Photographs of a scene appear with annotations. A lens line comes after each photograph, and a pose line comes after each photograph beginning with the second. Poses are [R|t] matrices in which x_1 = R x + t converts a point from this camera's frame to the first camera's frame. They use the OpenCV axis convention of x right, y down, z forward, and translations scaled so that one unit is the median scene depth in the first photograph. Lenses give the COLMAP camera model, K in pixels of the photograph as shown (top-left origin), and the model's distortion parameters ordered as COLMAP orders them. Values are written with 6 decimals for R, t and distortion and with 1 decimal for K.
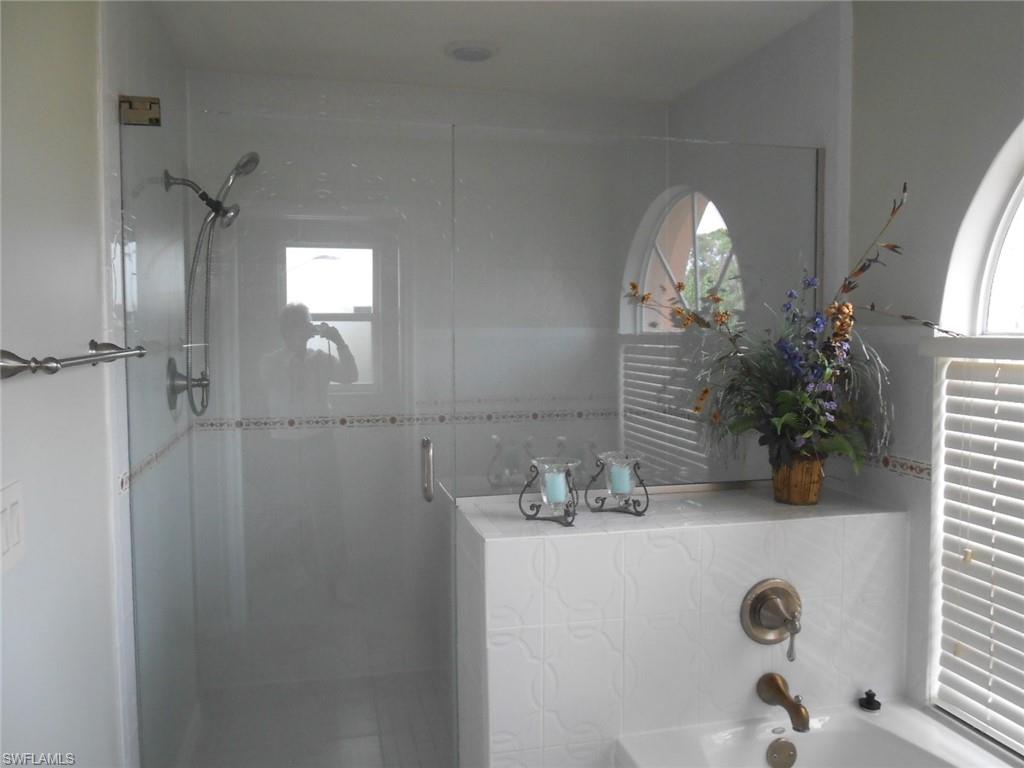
lens RADIAL K [[865.3, 0, 507.4], [0, 865.3, 381.0], [0, 0, 1]] dist [-0.012427, 0.103463]
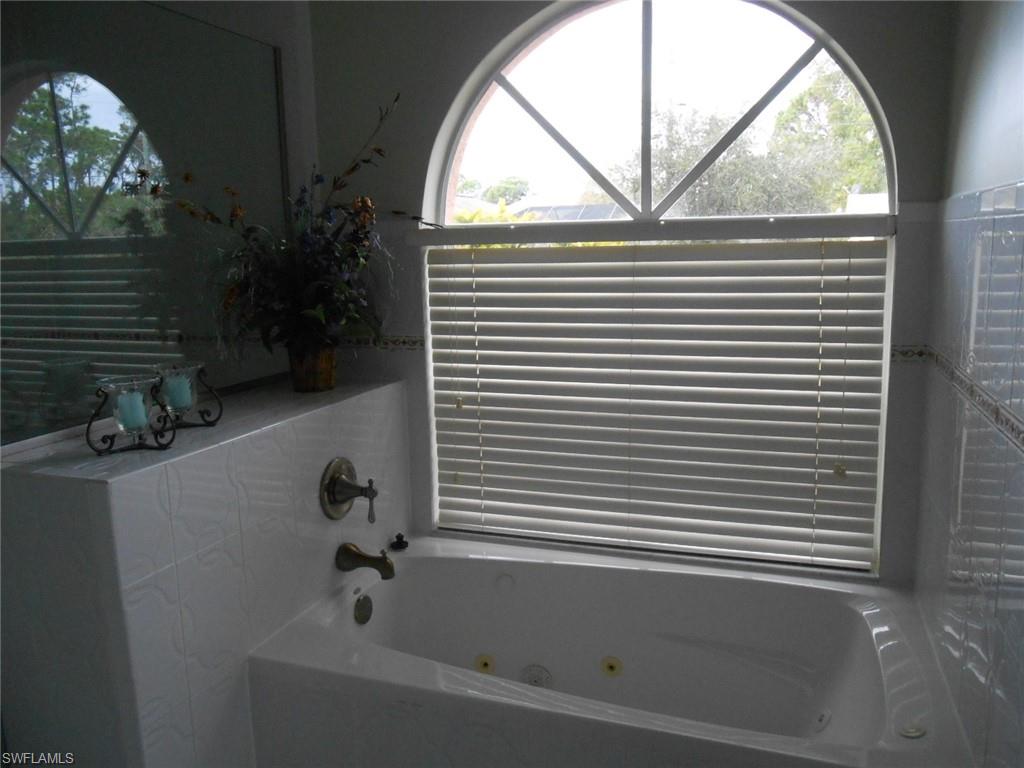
lens RADIAL K [[865.3, 0, 507.4], [0, 865.3, 381.0], [0, 0, 1]] dist [-0.012427, 0.103463]
pose [[0.550299, -0.142654, 0.822691, -0.446803], [0.079574, 0.989773, 0.118398, 0.024578], [-0.831167, 0.000311, 0.556023, 0.231580]]
